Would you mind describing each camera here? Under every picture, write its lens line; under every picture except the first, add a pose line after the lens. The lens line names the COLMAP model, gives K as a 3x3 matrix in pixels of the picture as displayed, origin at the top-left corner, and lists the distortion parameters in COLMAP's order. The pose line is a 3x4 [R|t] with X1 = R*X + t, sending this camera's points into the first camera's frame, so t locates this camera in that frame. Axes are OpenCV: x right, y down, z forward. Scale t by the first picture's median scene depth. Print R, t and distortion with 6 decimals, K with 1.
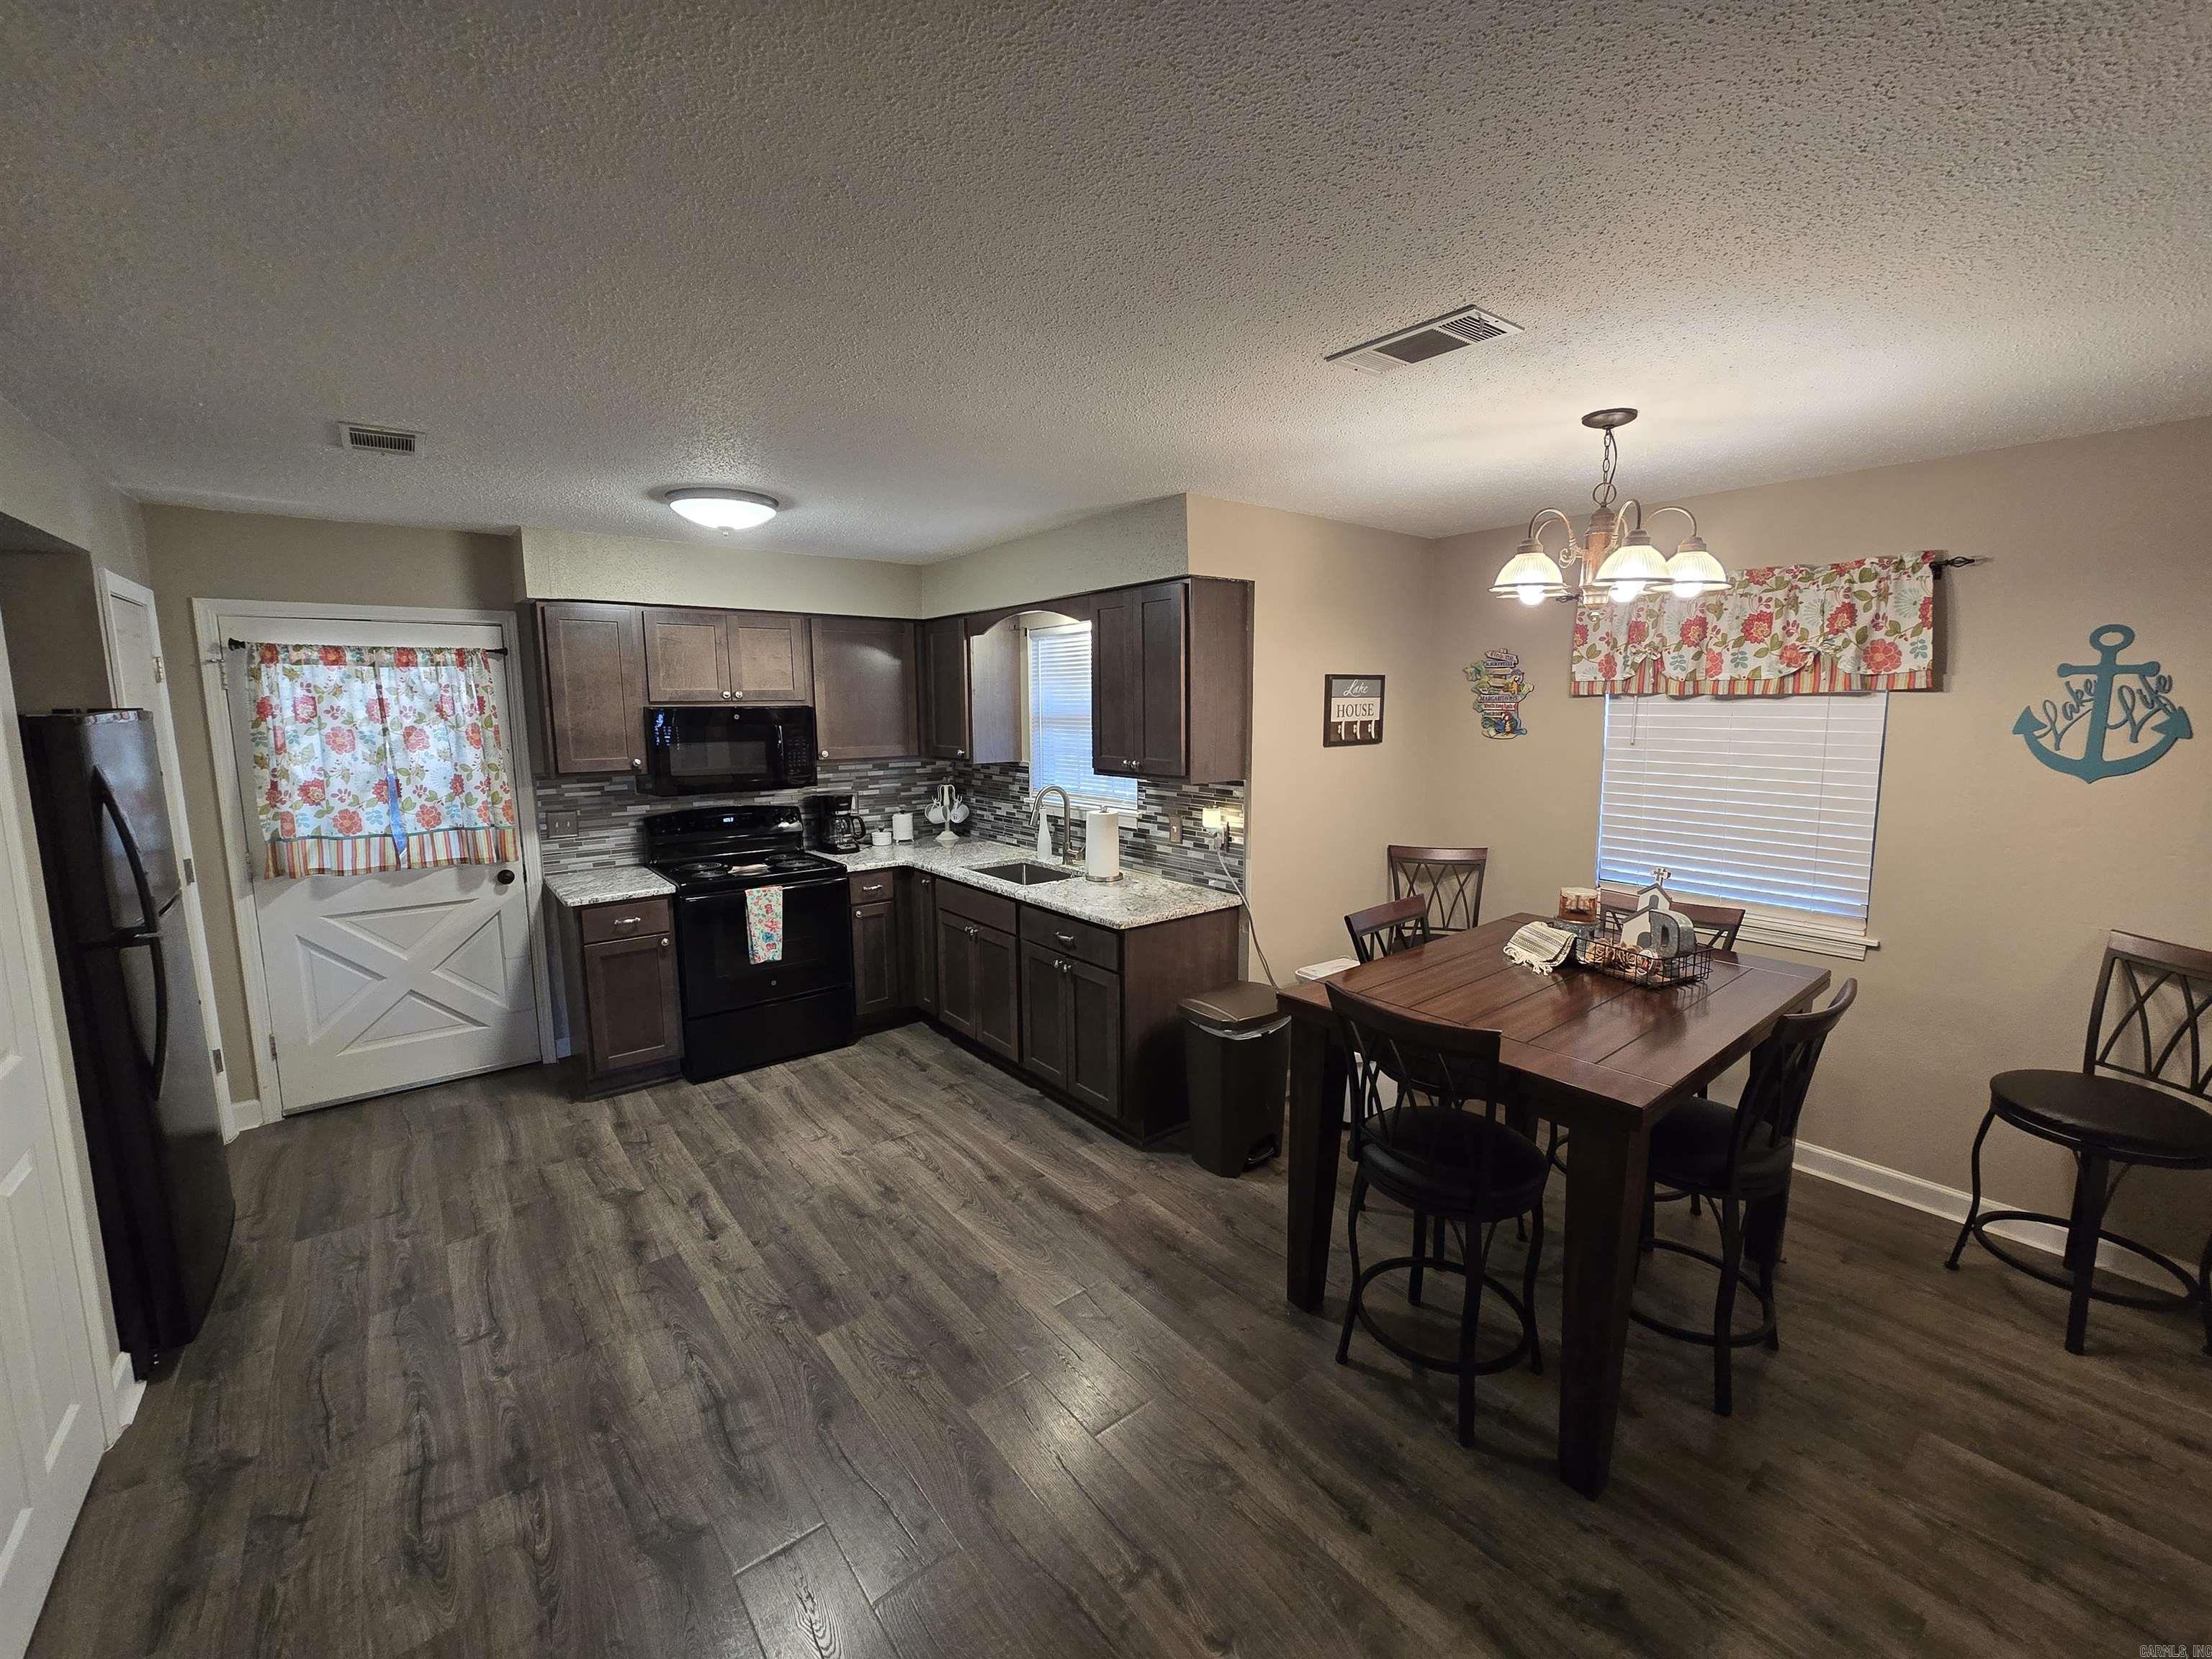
lens RADIAL K [[903.1, 0, 1109.8], [0, 903.1, 817.8], [0, 0, 1]] dist [-0.003038, 0.000099]
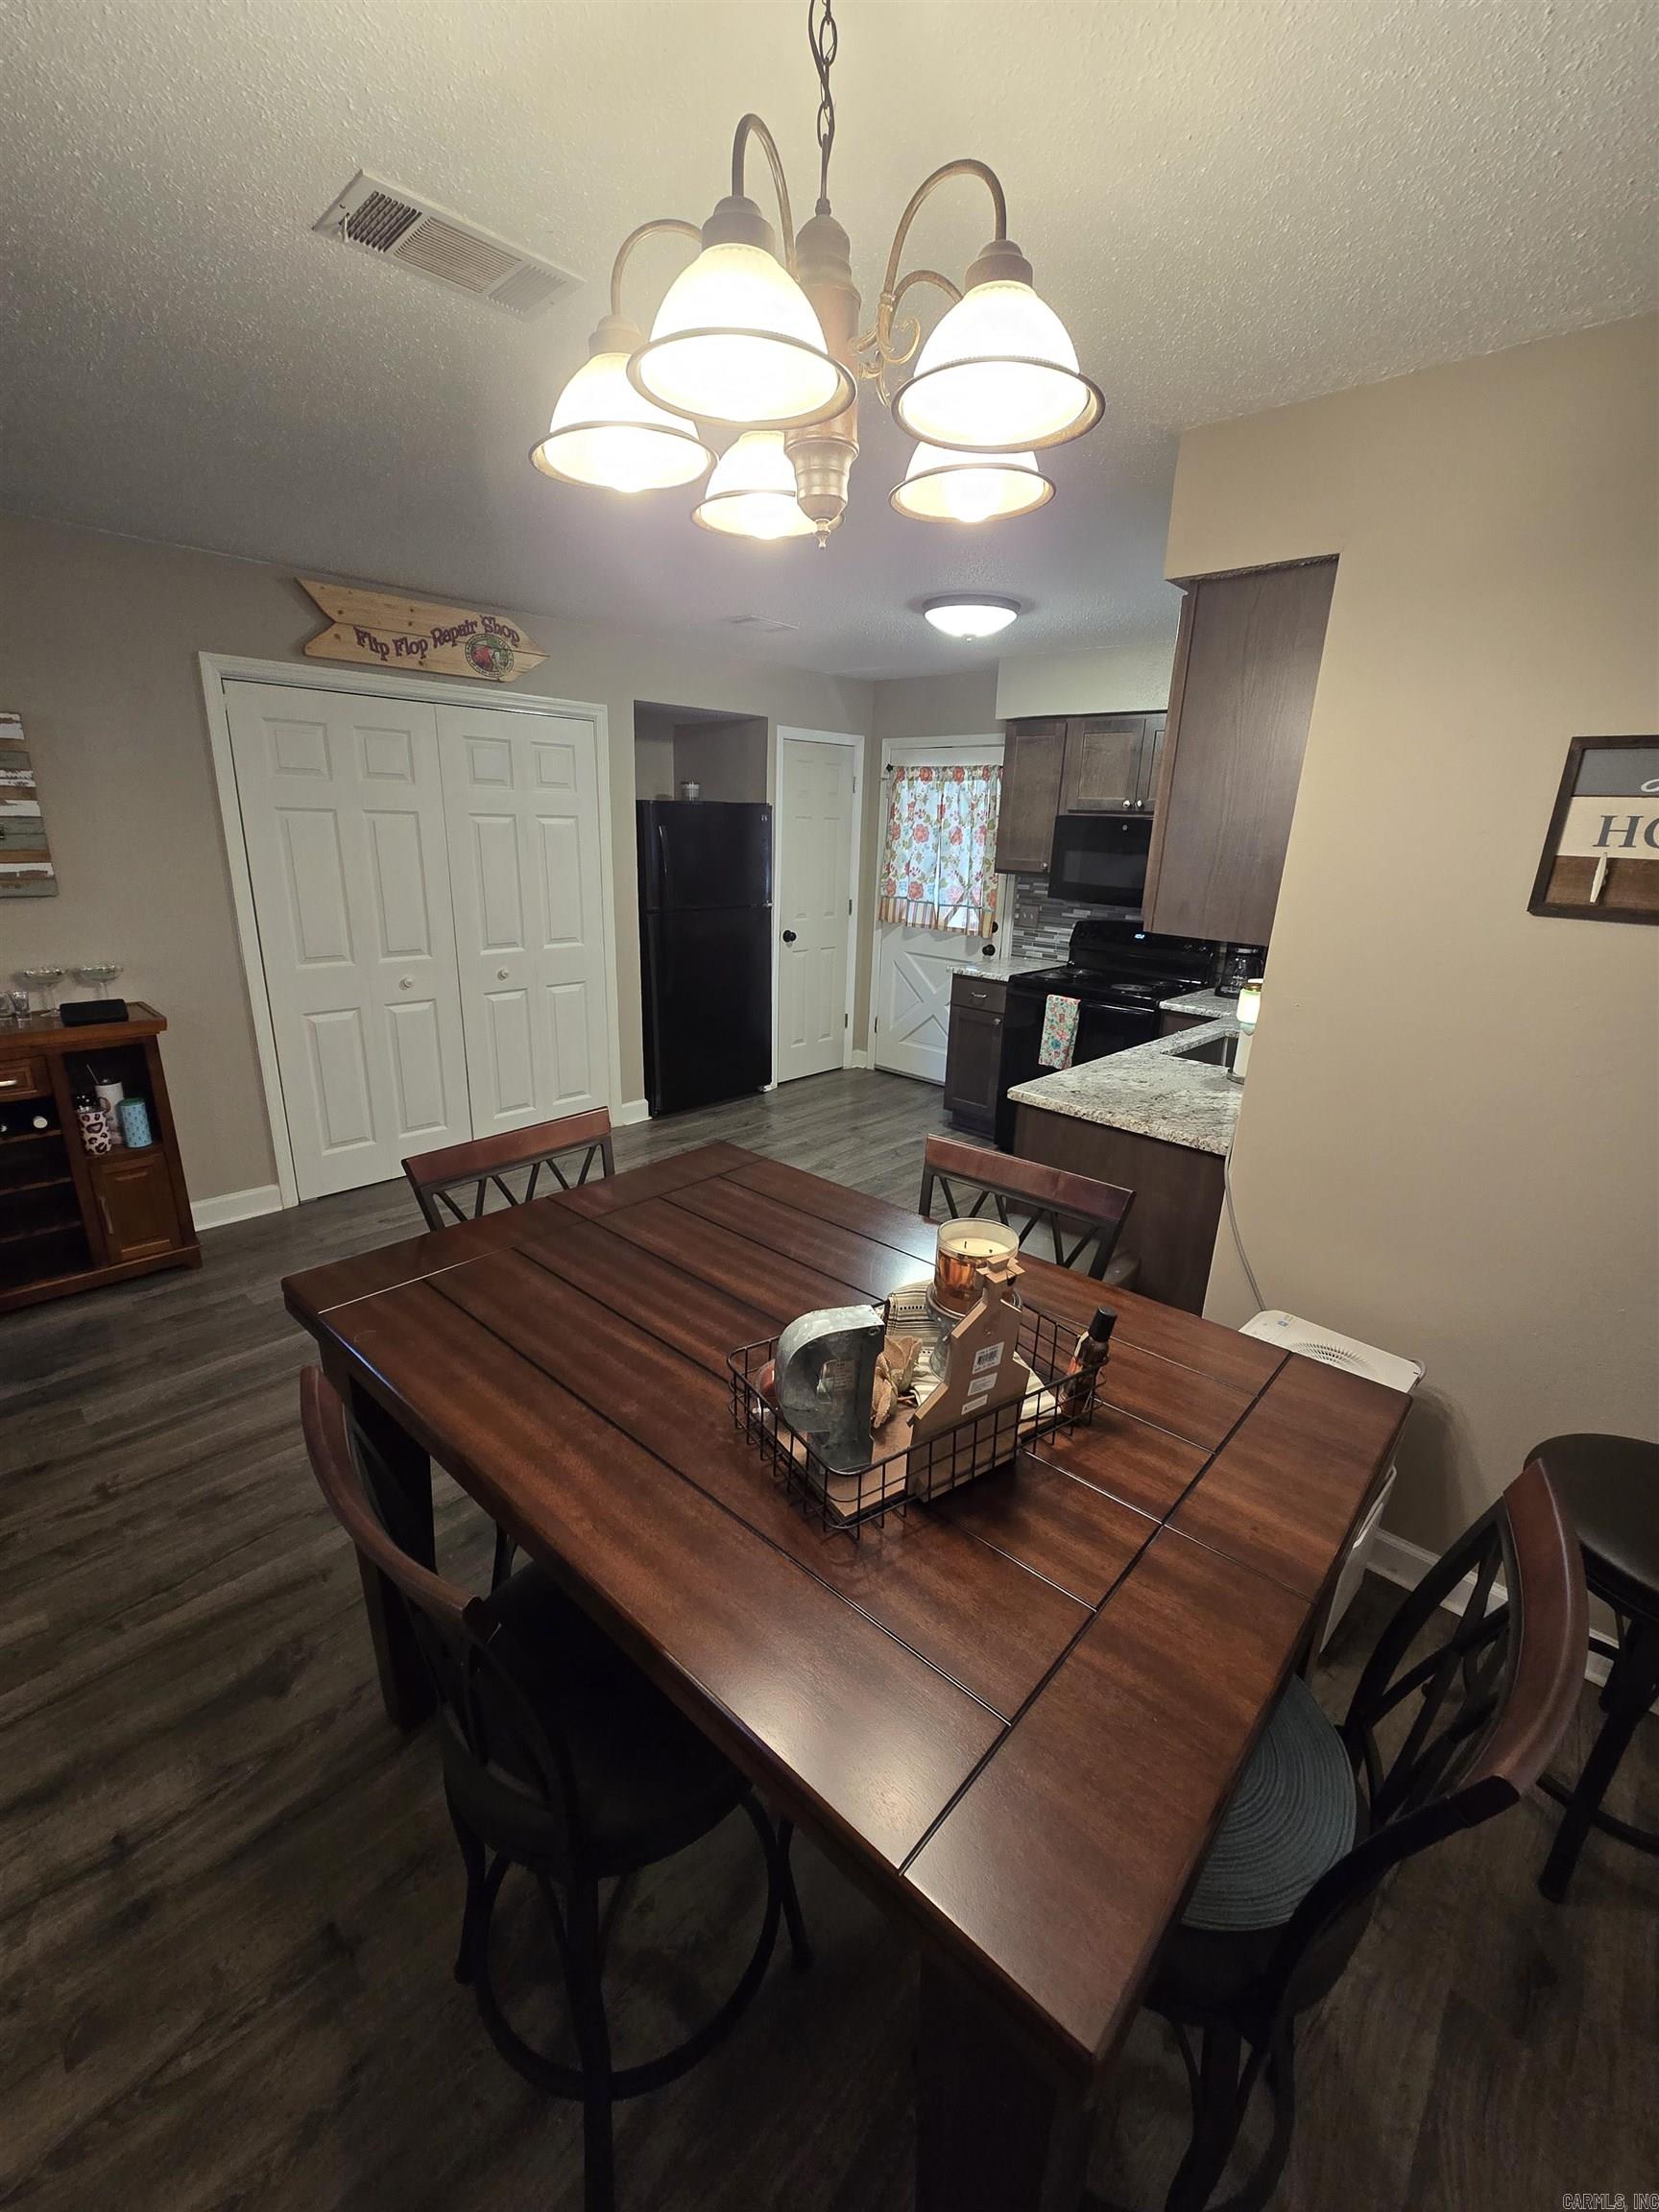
lens RADIAL K [[903.1, 0, 840.6], [0, 903.1, 1108.8], [0, 0, 1]] dist [-0.003038, 0.000099]
pose [[0.155069, 0.312091, -0.937311, 0.625838], [-0.163736, 0.943785, 0.287158, -0.060689], [0.974240, 0.108943, 0.197453, 0.599648]]
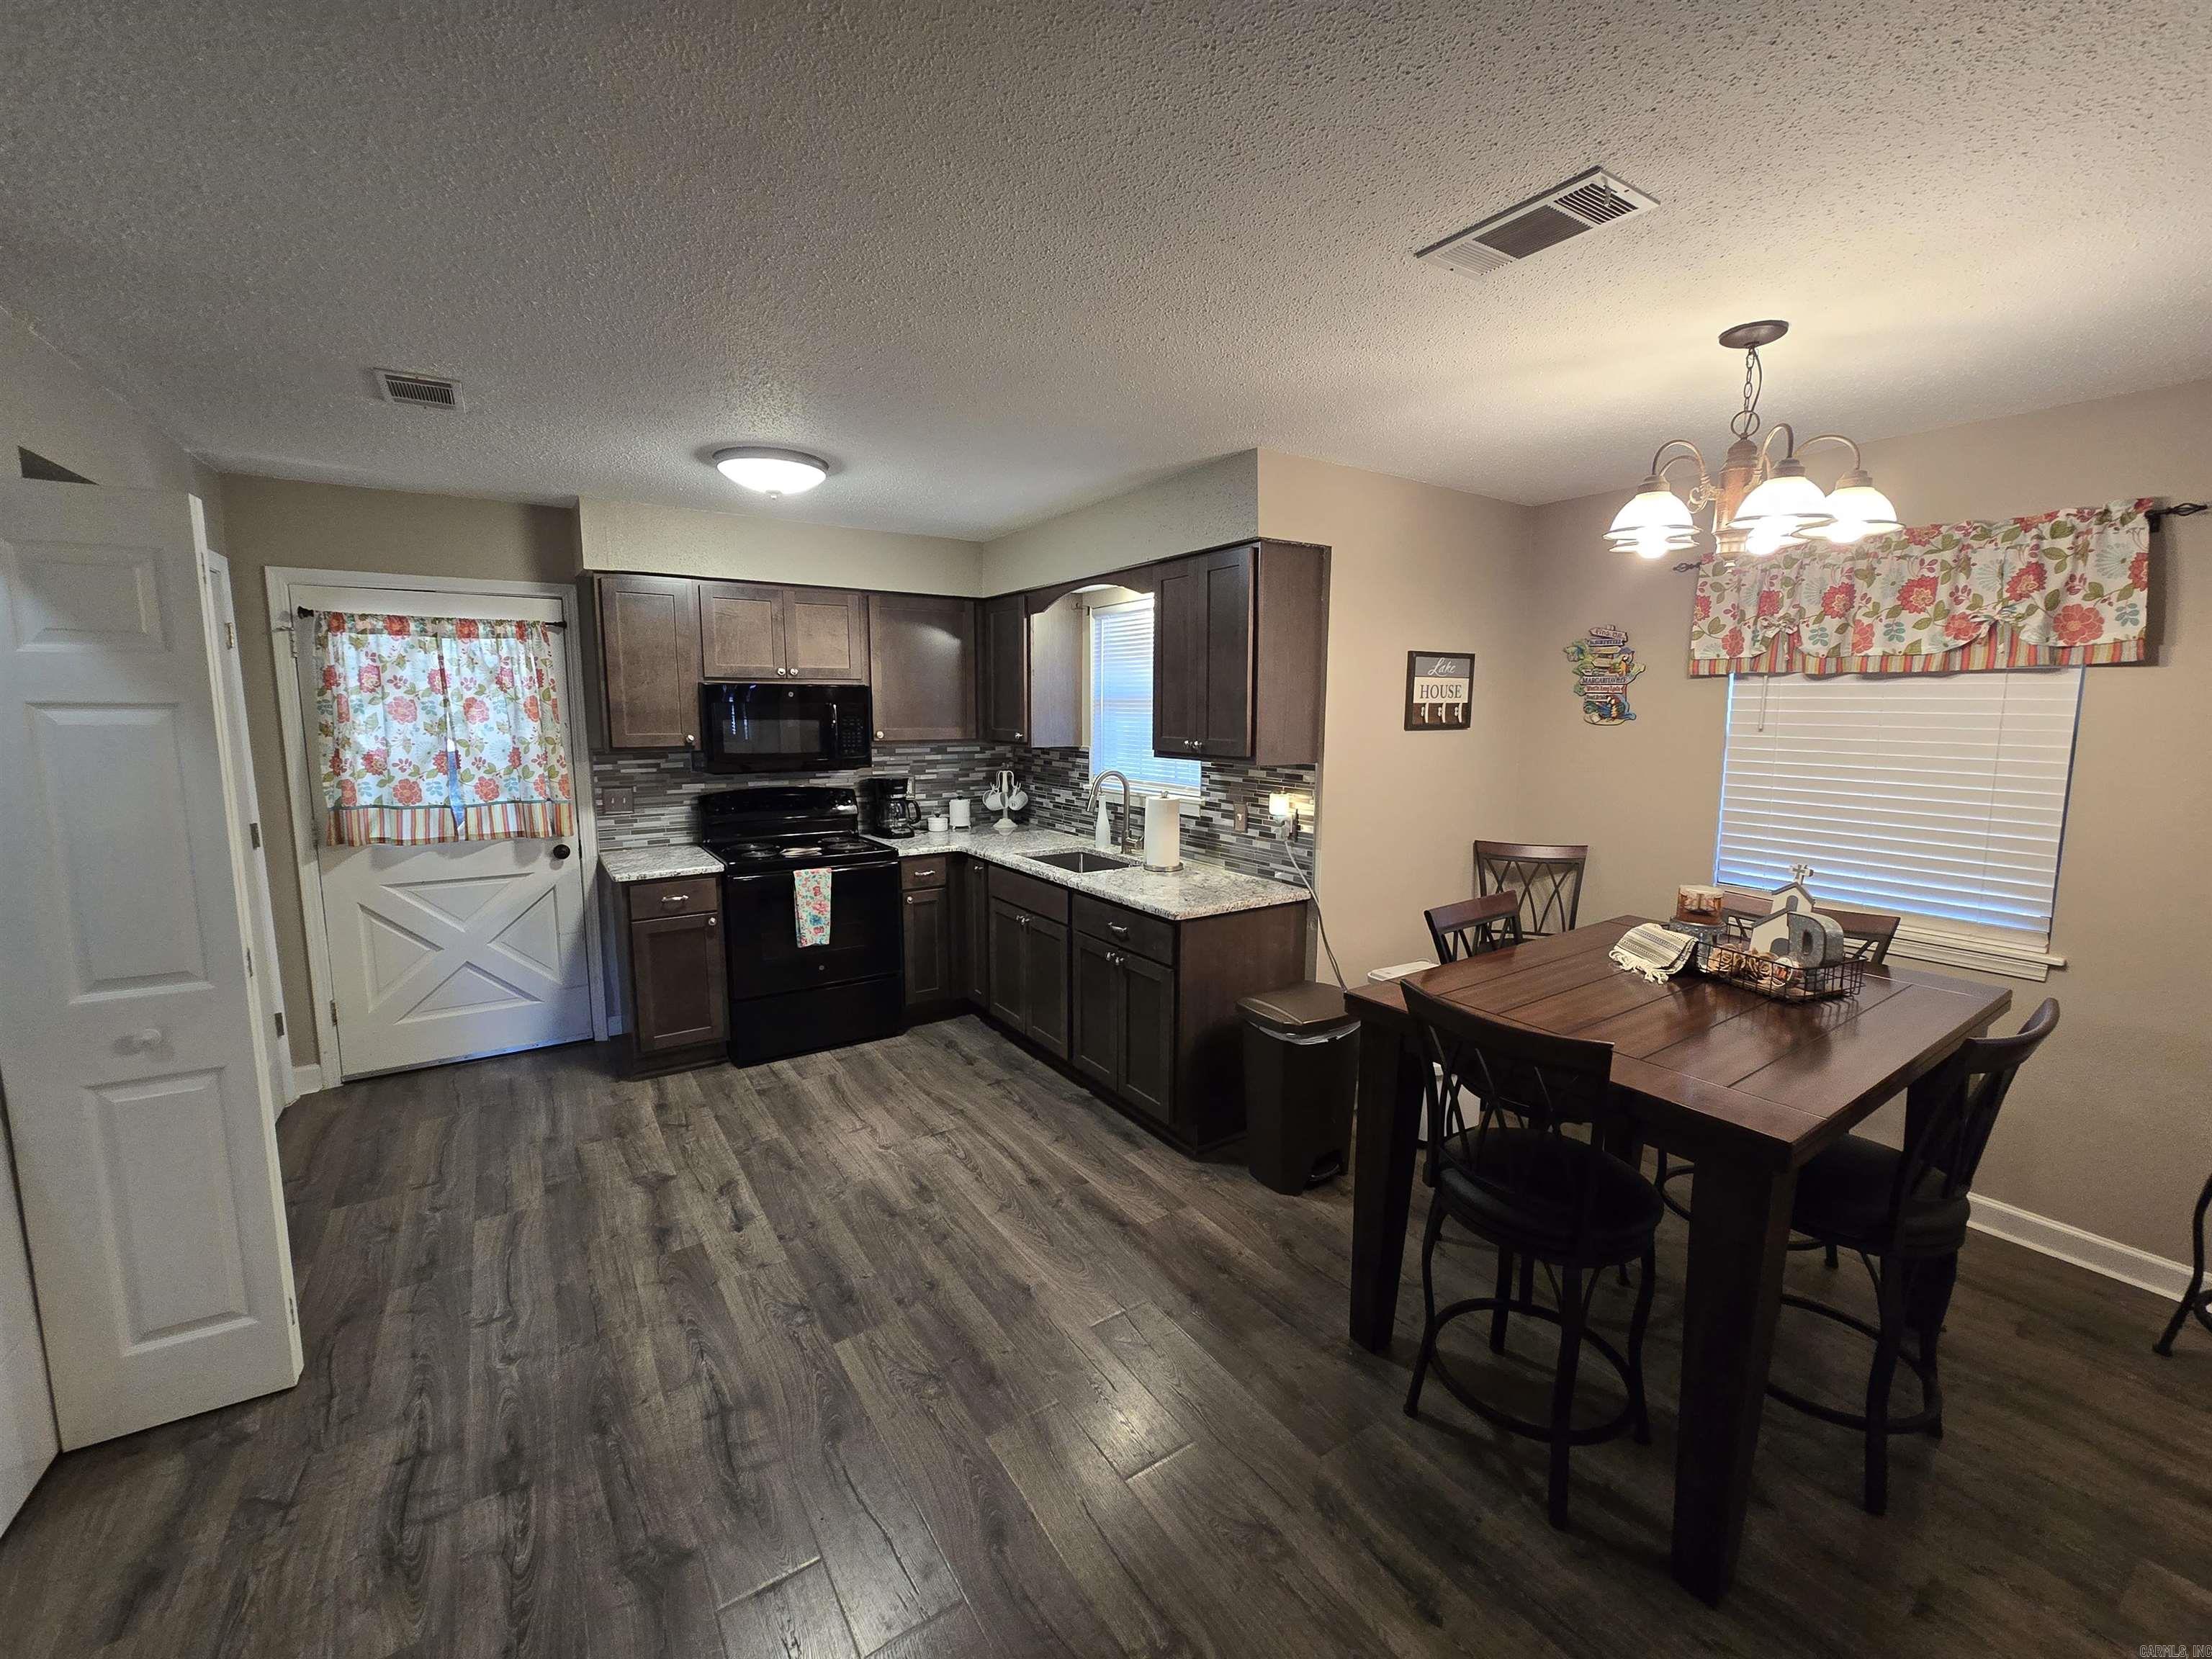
lens RADIAL K [[903.1, 0, 1109.7], [0, 903.1, 819.3], [0, 0, 1]] dist [-0.003038, 0.000099]
pose [[0.996458, 0.020920, -0.081442, 0.014680], [-0.021020, 0.999779, -0.000364, 0.018449], [0.081417, 0.002075, 0.996678, 0.060489]]
